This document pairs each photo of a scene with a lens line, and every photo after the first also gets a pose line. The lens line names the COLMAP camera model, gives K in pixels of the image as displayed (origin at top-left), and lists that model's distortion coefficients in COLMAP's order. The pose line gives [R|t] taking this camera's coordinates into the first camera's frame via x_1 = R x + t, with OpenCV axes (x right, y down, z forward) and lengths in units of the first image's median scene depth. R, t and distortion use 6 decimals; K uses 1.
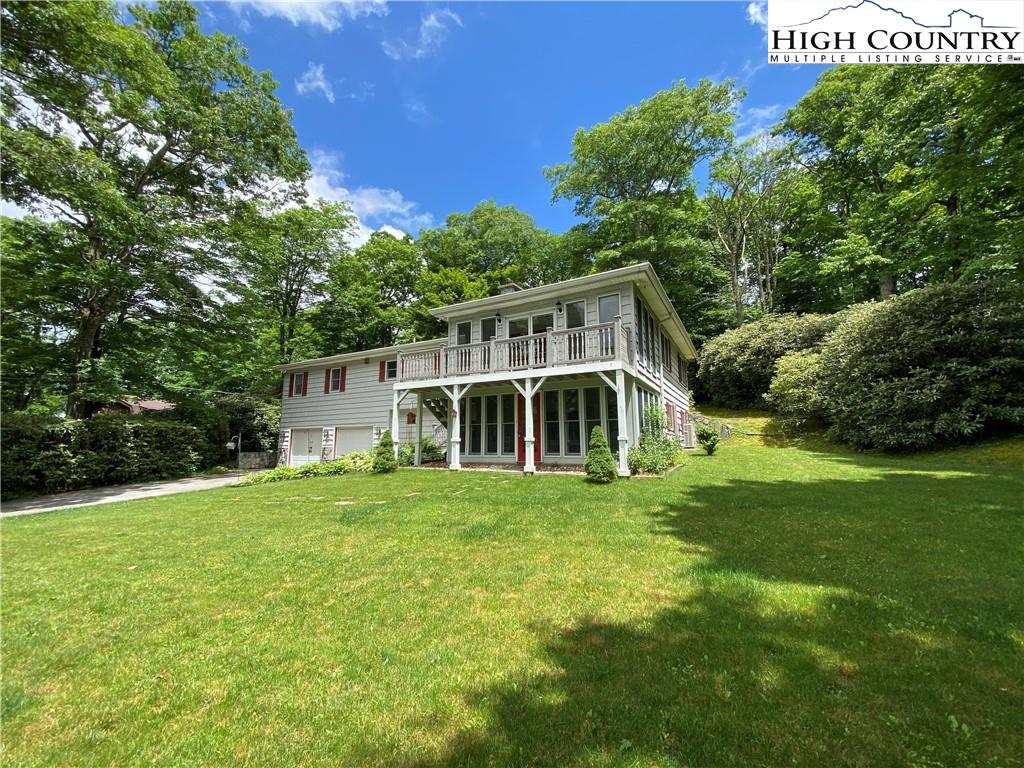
lens RADIAL K [[417.4, 0, 499.6], [0, 417.4, 381.7], [0, 0, 1]] dist [0.030430, -0.031742]
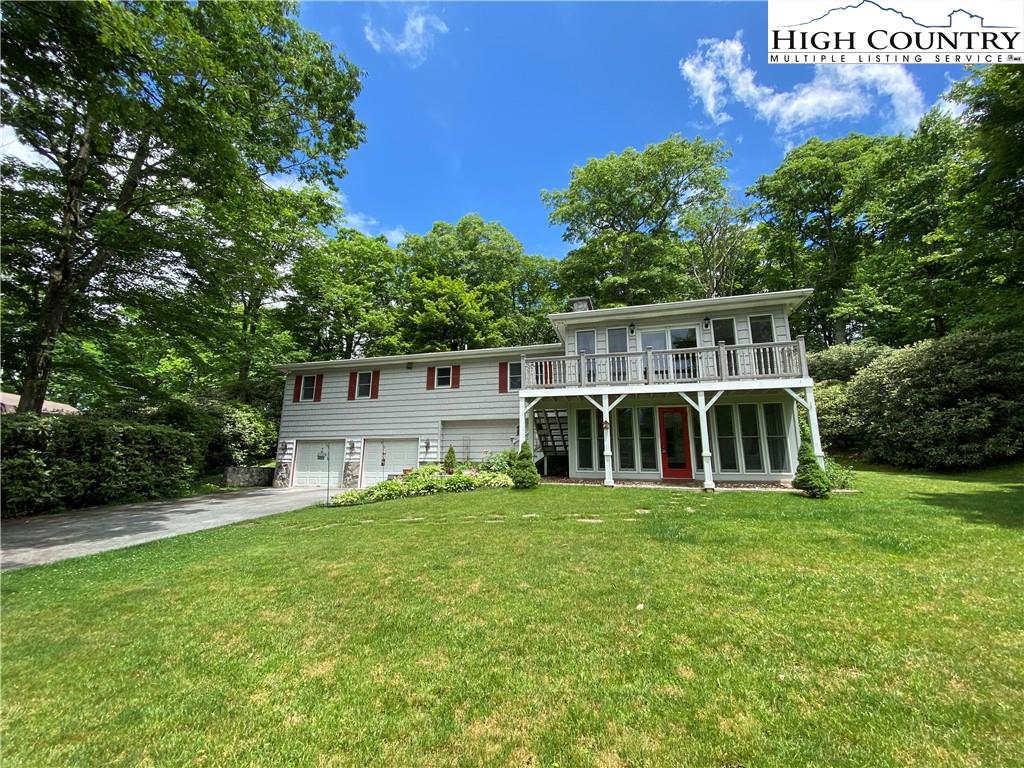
lens RADIAL K [[417.4, 0, 499.6], [0, 417.4, 381.7], [0, 0, 1]] dist [0.030430, -0.031742]
pose [[0.972530, 0.058905, 0.225203, -0.403649], [-0.048090, 0.997424, -0.053215, 0.028789], [-0.227758, 0.040924, 0.972858, 0.100999]]
